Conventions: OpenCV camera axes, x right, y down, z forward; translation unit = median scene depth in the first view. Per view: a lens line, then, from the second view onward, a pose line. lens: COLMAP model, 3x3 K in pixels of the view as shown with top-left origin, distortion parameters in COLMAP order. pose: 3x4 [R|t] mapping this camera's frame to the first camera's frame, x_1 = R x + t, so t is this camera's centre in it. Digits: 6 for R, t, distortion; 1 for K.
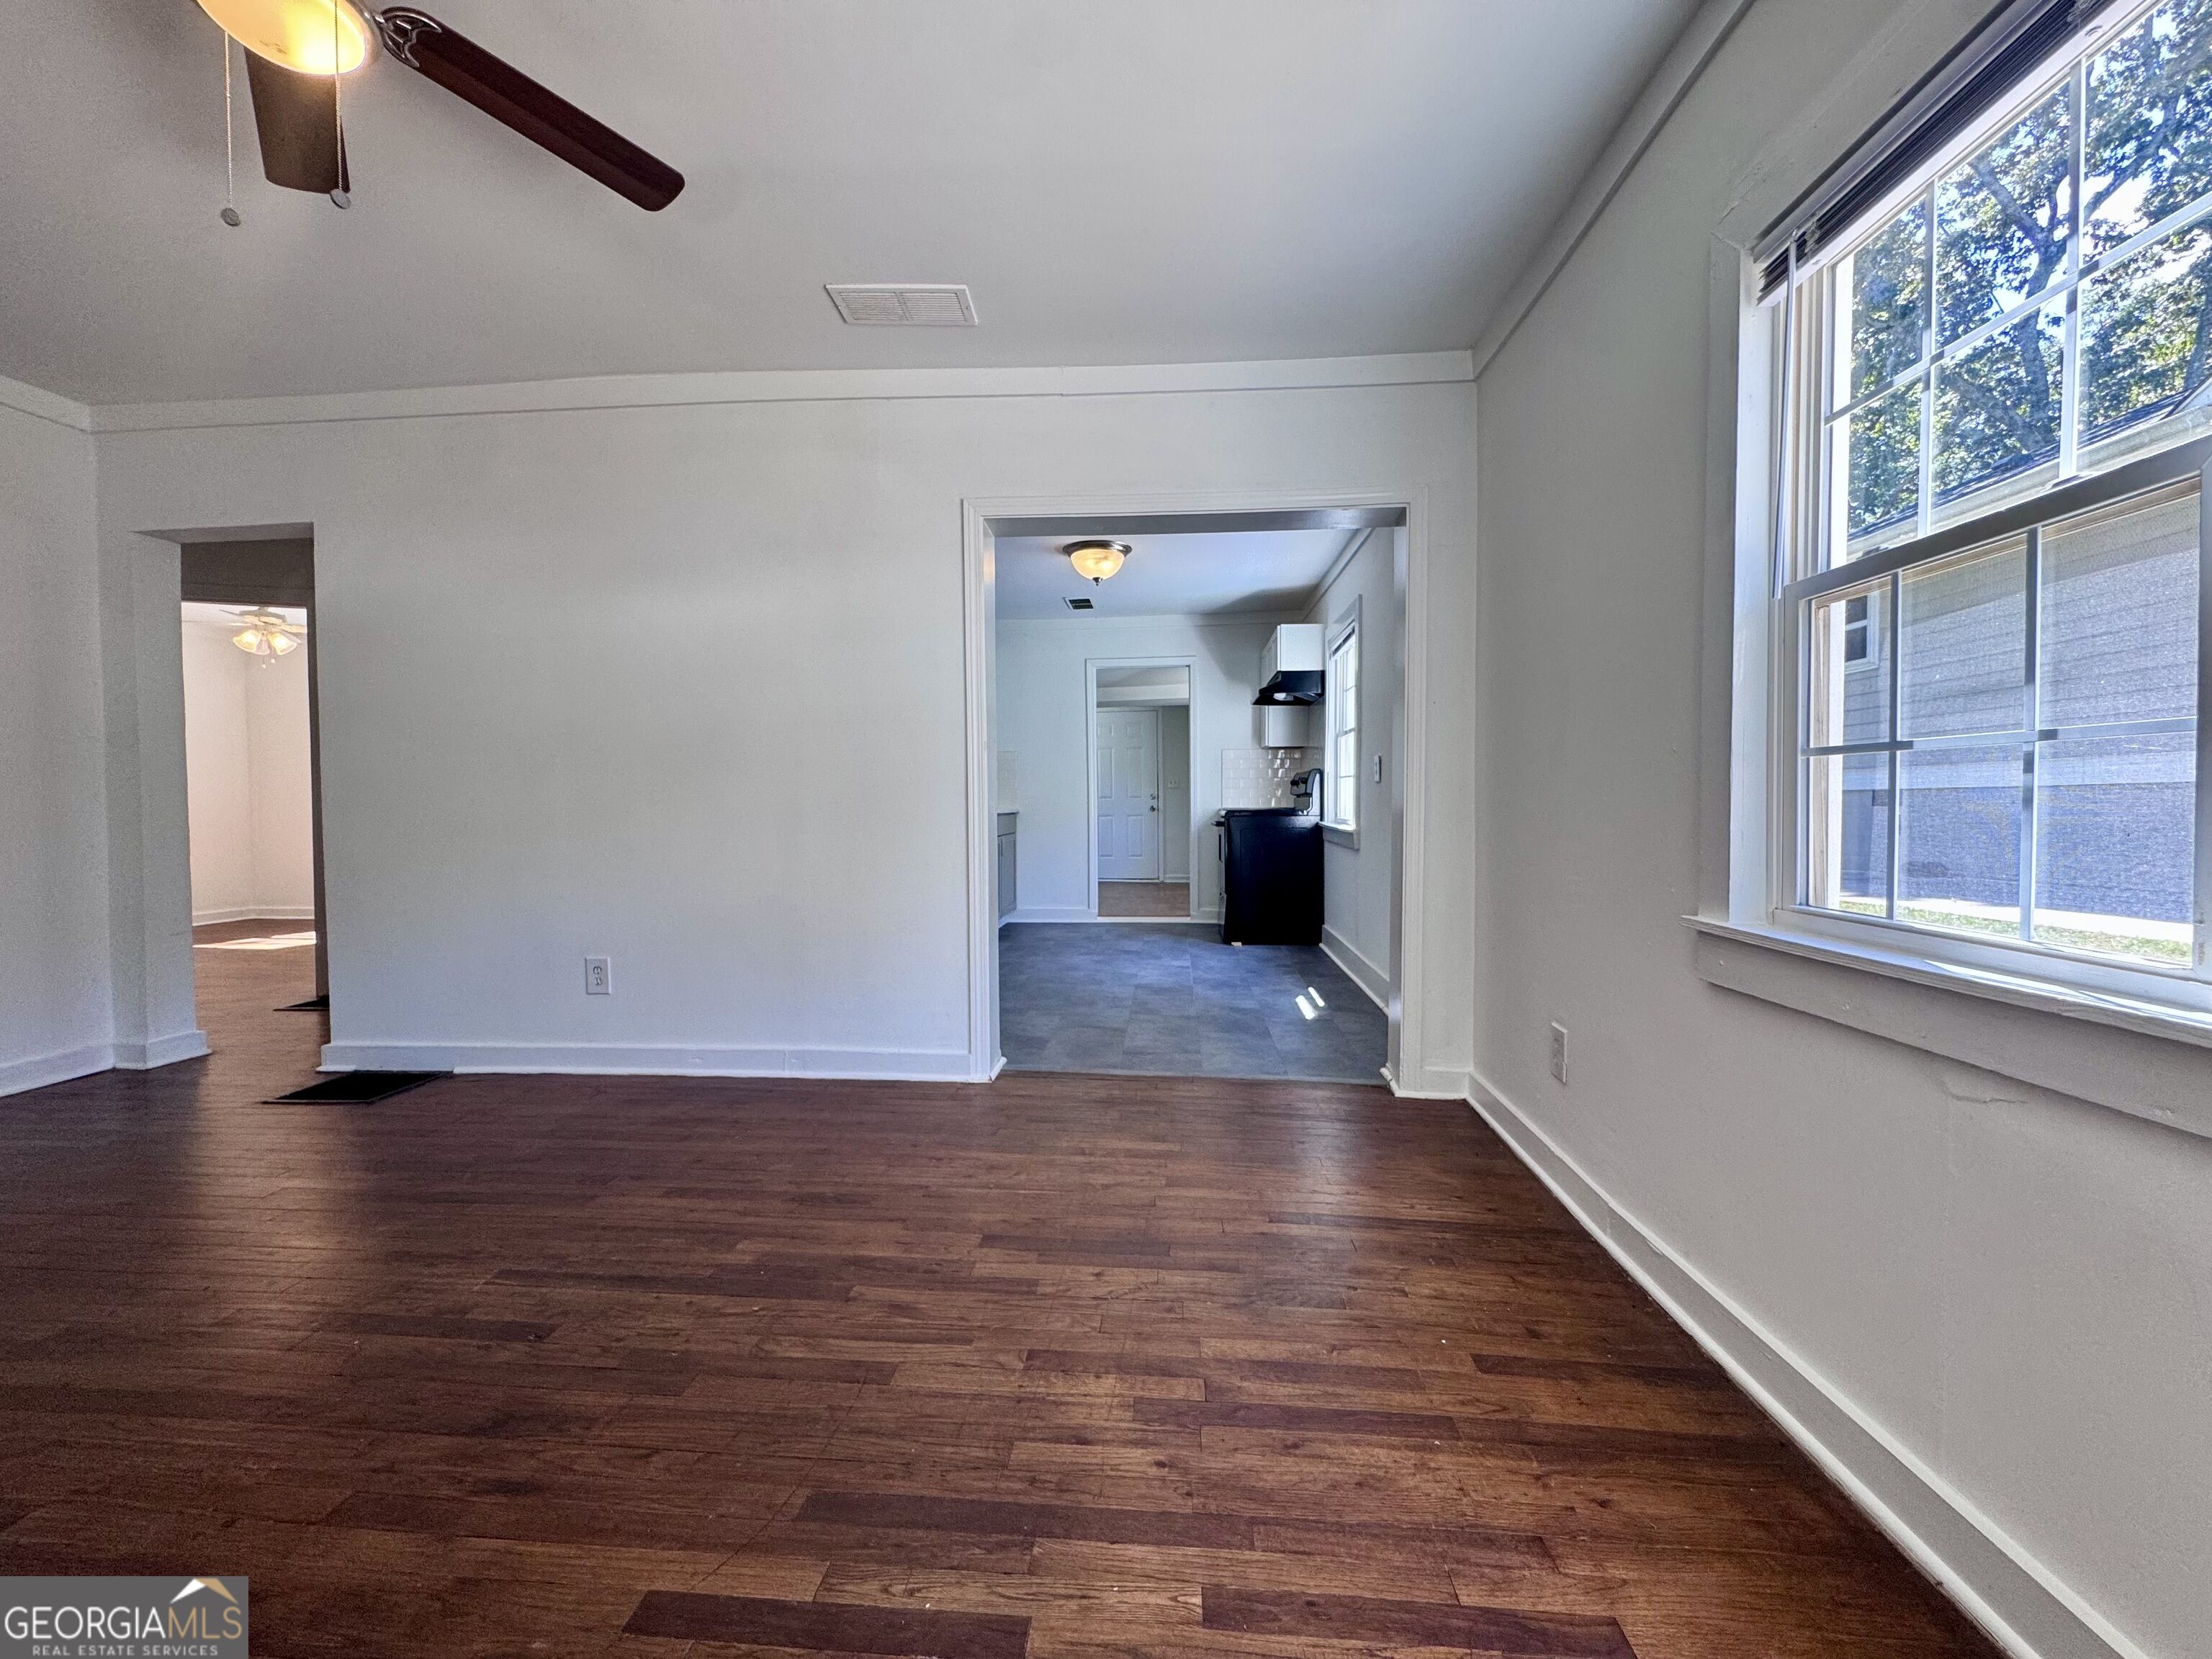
lens RADIAL K [[883.3, 0, 1106.0], [0, 883.3, 829.5], [0, 0, 1]] dist [-0.005504, 0.000142]
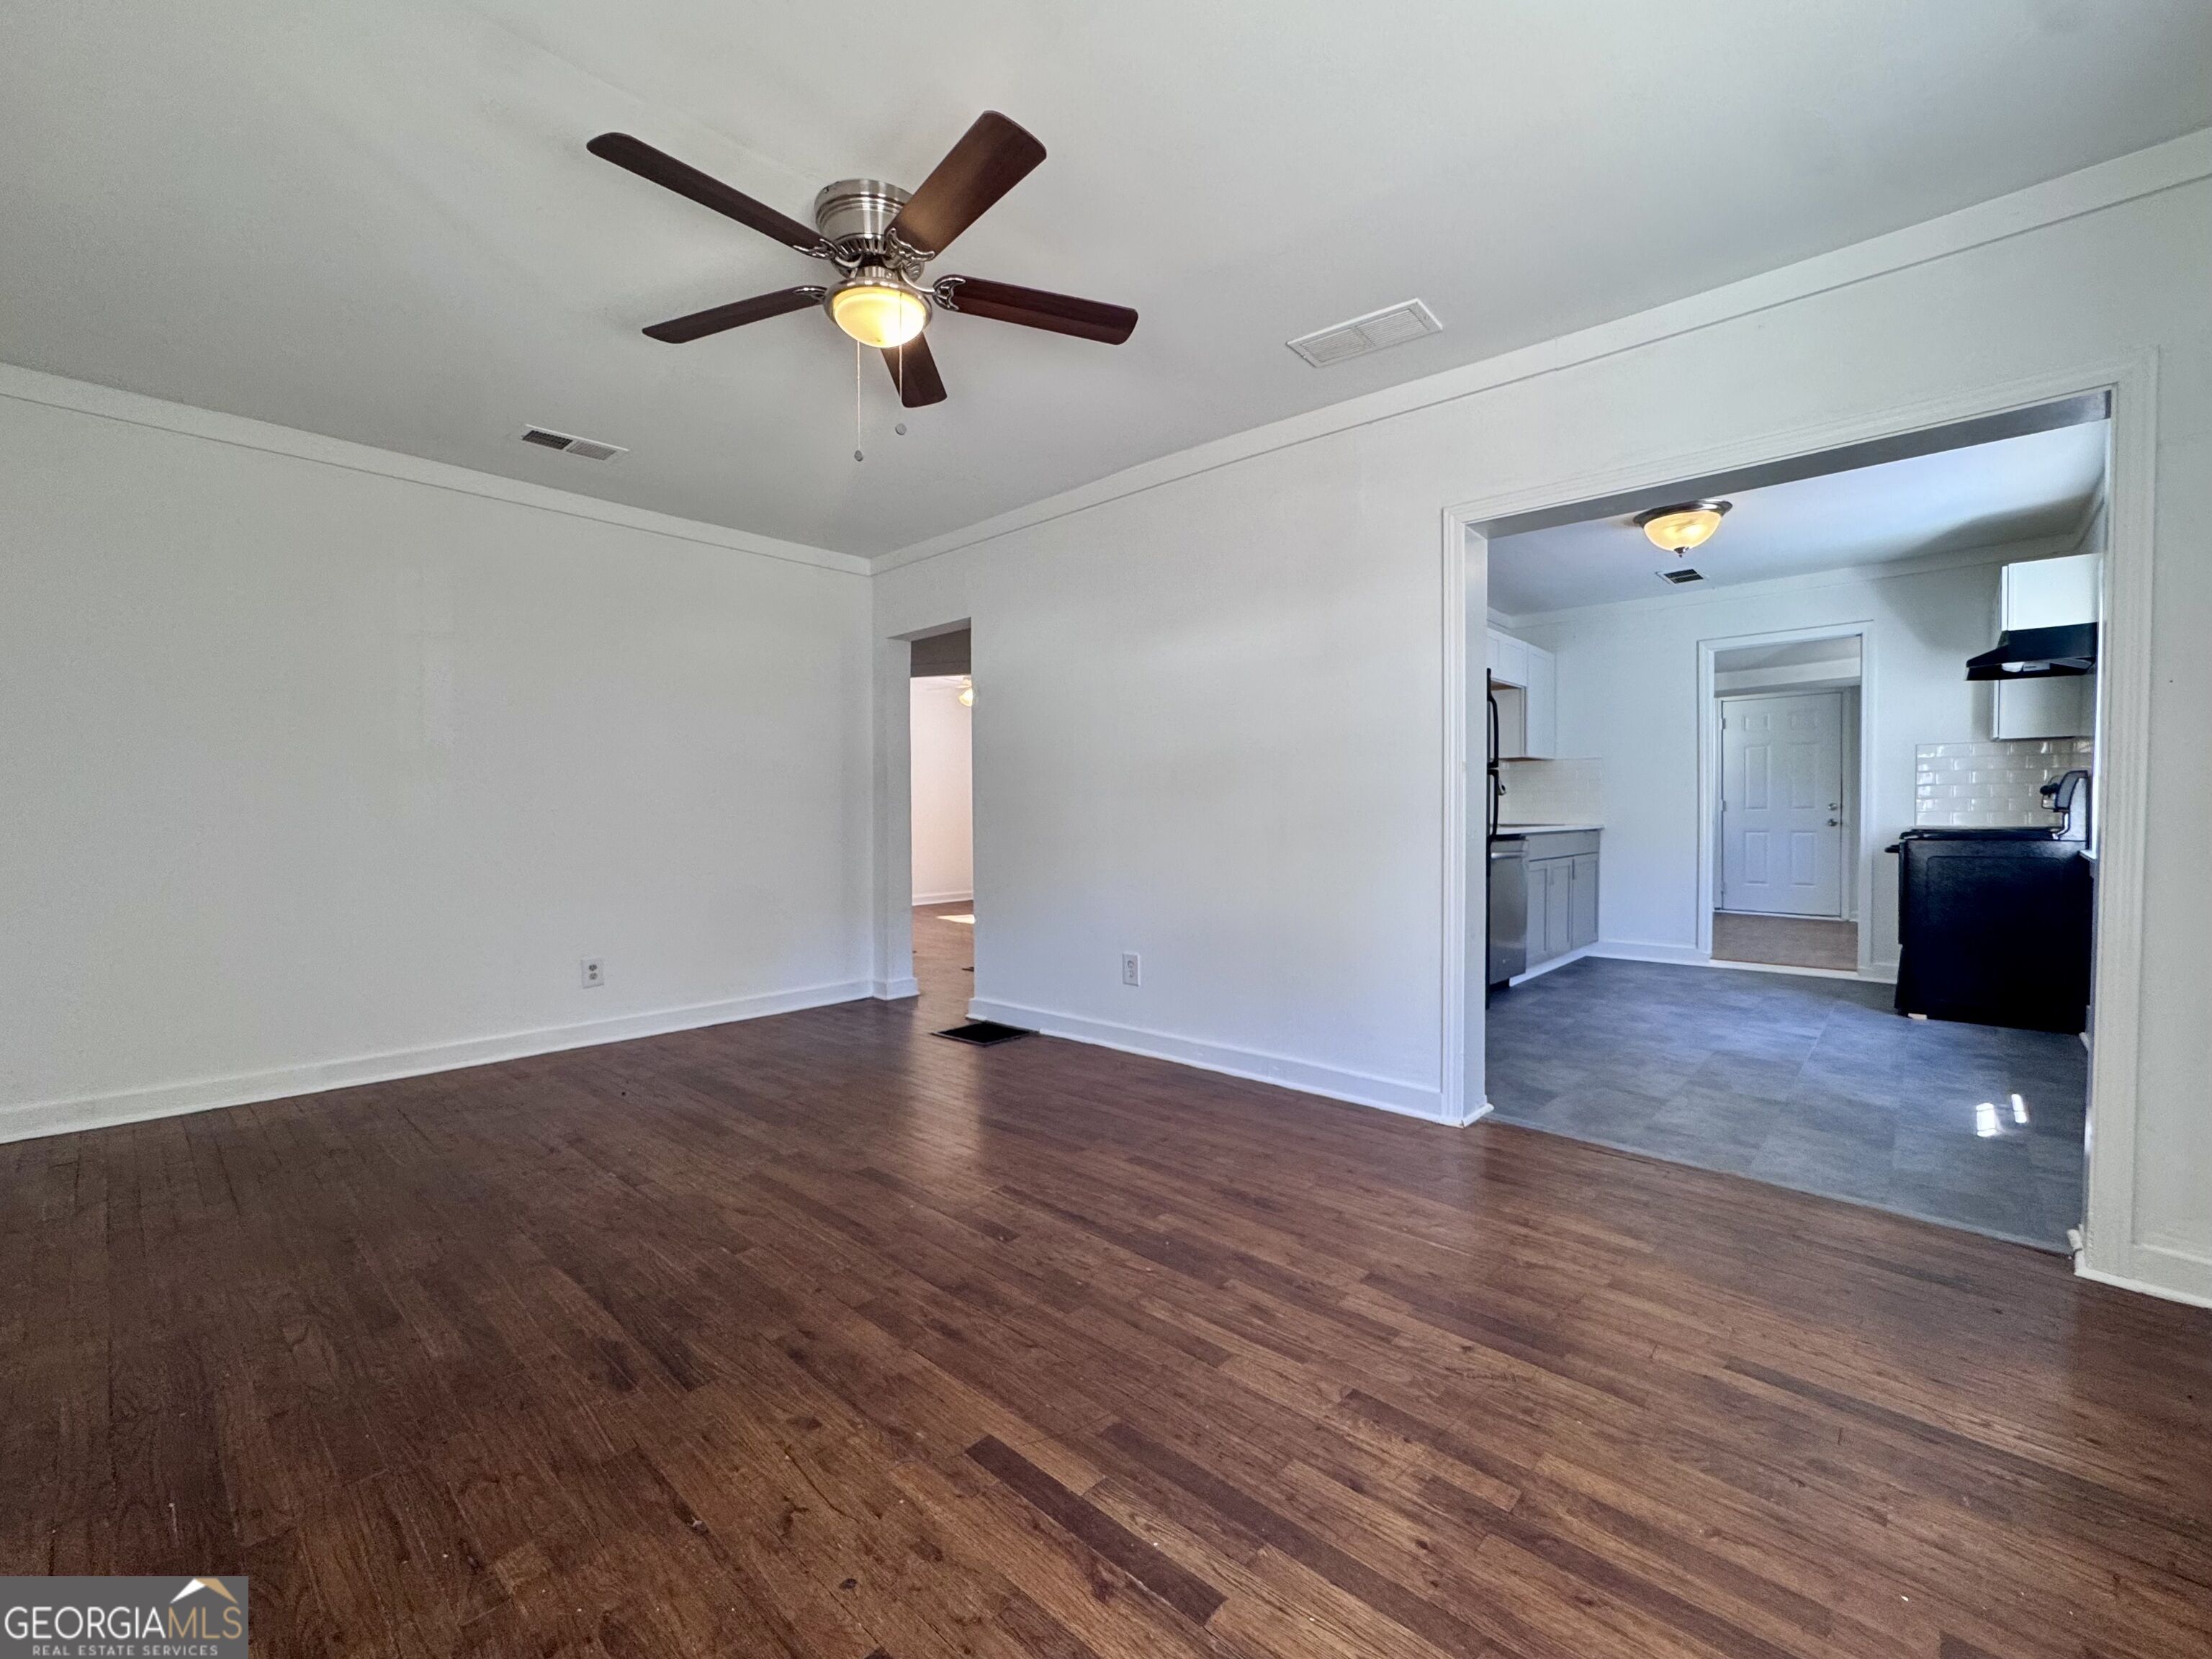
lens RADIAL K [[923.7, 0, 1106.0], [0, 923.7, 829.5], [0, 0, 1]] dist [-0.005519, 0.000287]
pose [[0.787958, 0.012805, -0.615596, 0.249092], [-0.017326, 0.999849, -0.001379, -0.030767], [0.615486, 0.011752, 0.788060, -0.005673]]
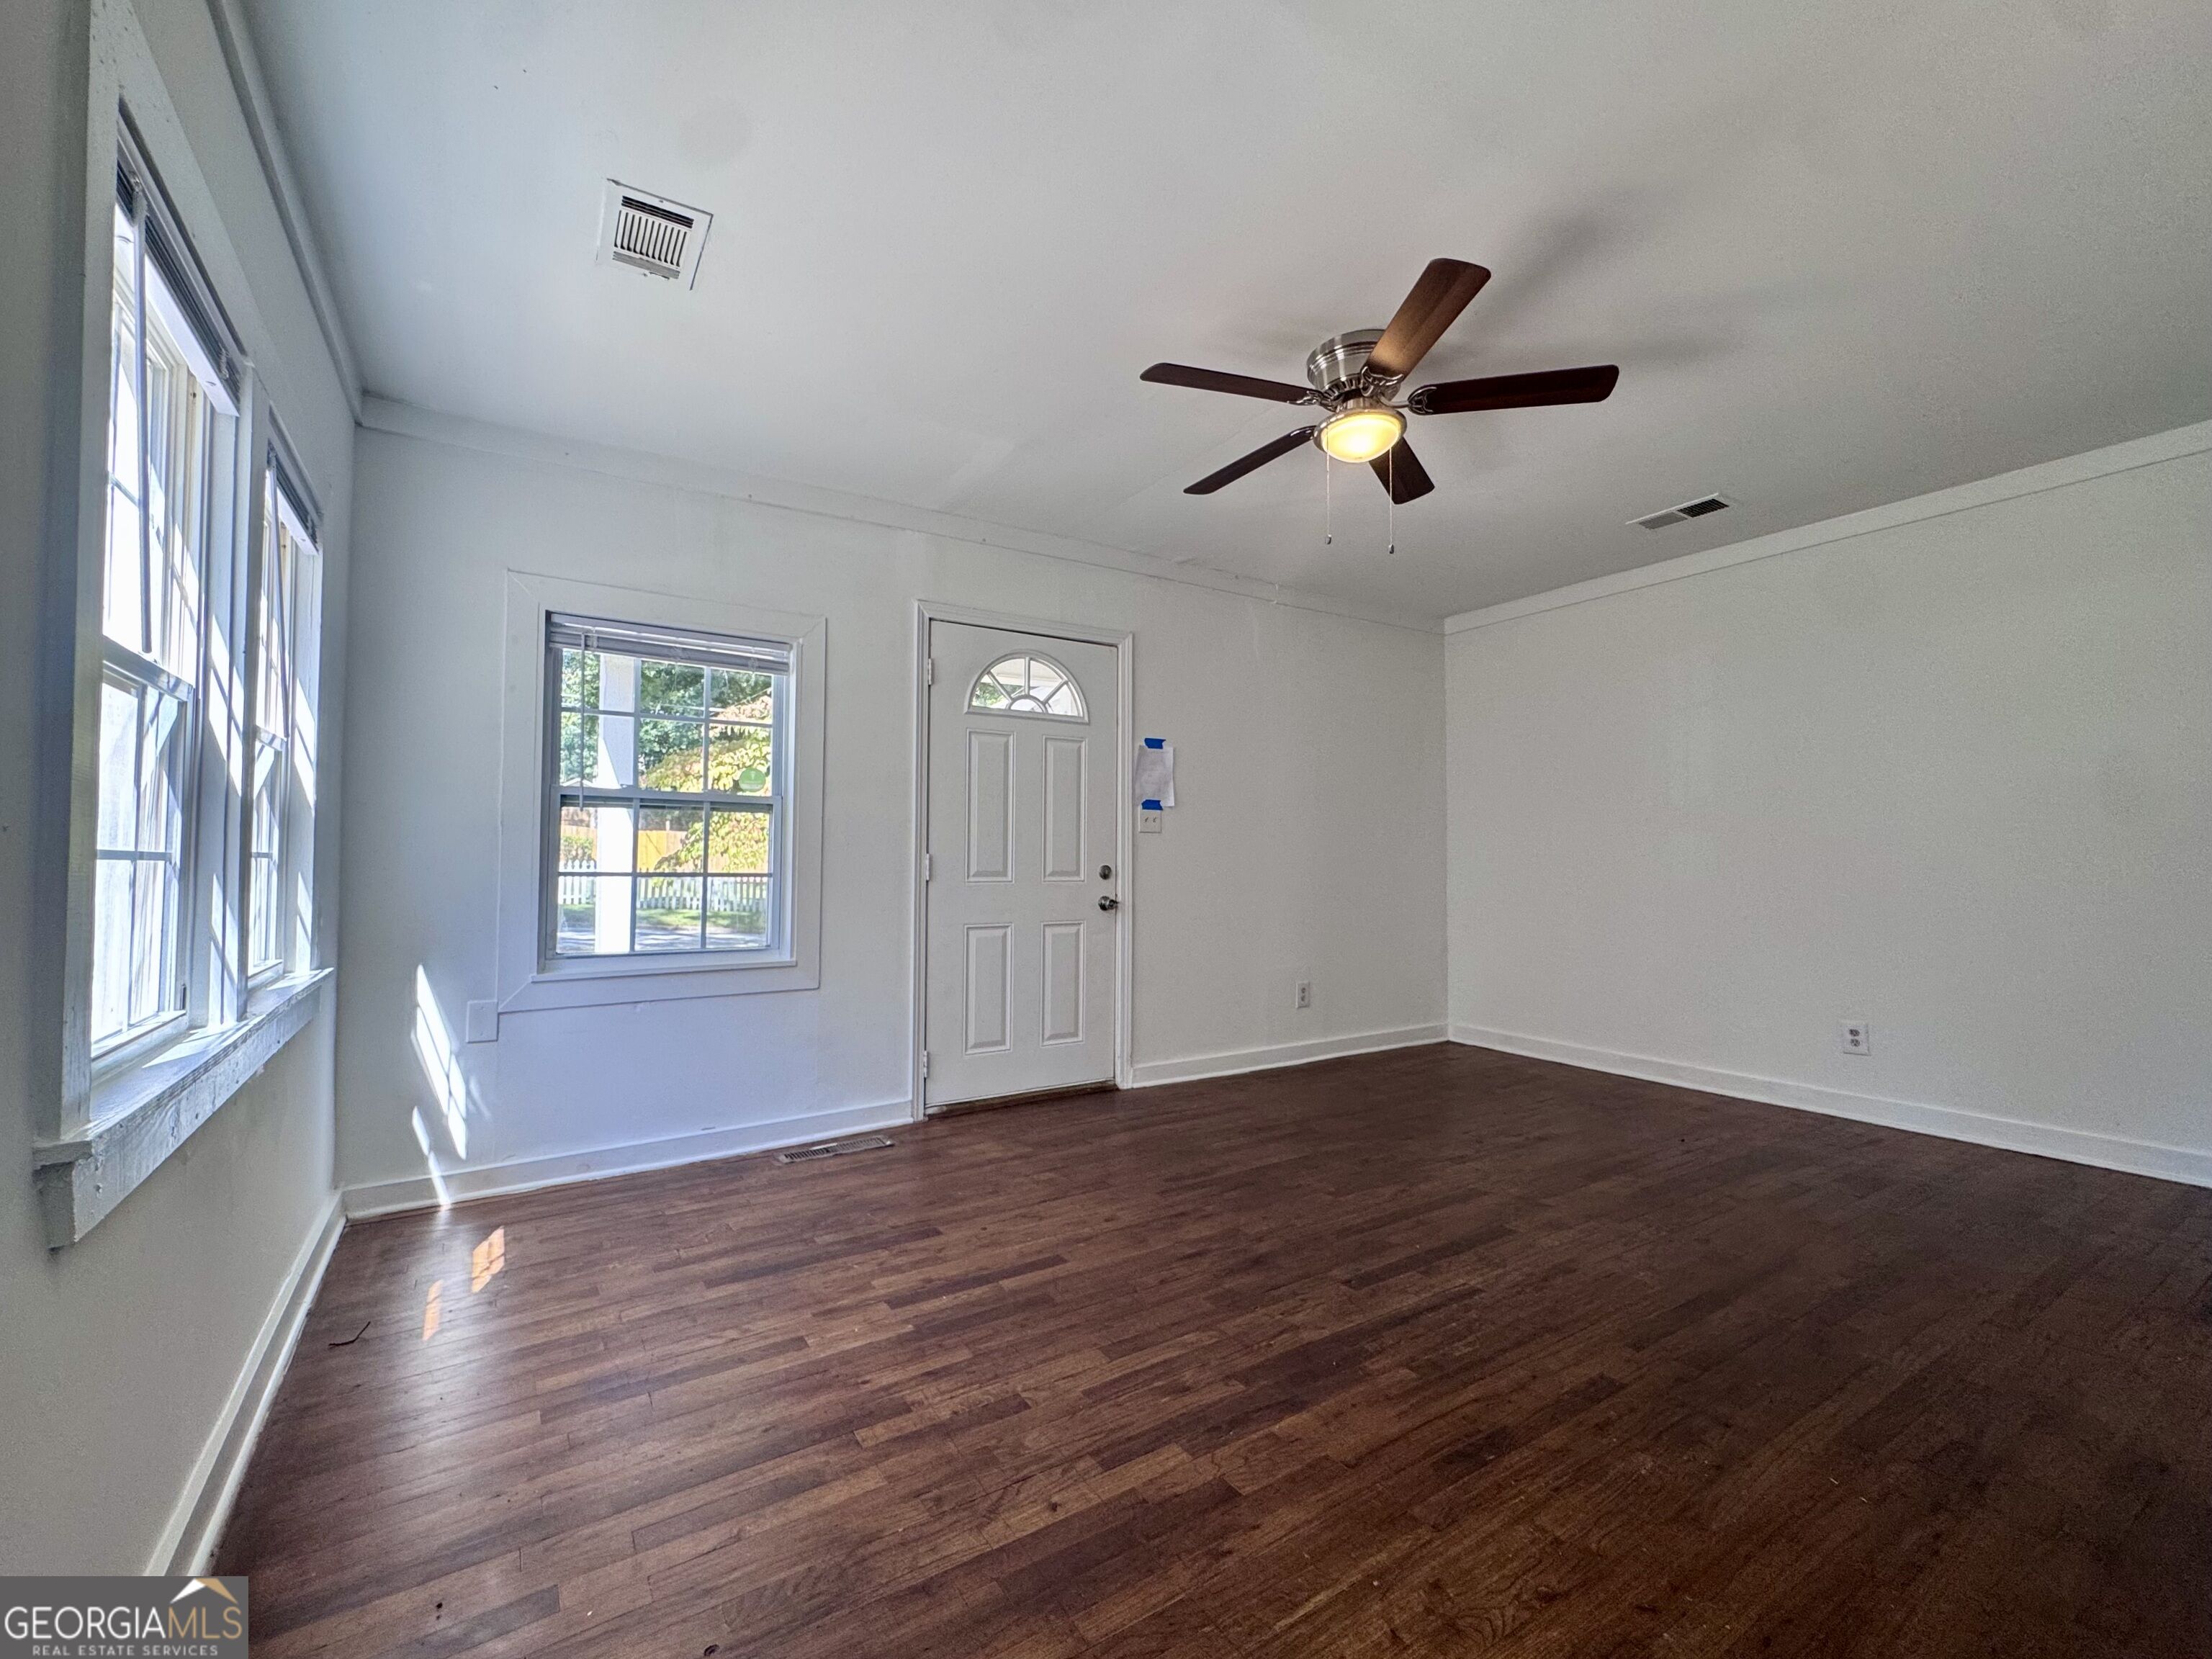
lens RADIAL K [[935.1, 0, 1106.0], [0, 935.1, 829.5], [0, 0, 1]] dist [-0.009542, 0.000180]
pose [[-0.796305, -0.015451, -0.604698, 0.405589], [-0.011507, 0.999880, -0.010395, -0.075059], [0.604786, -0.001320, -0.796387, 1.483962]]
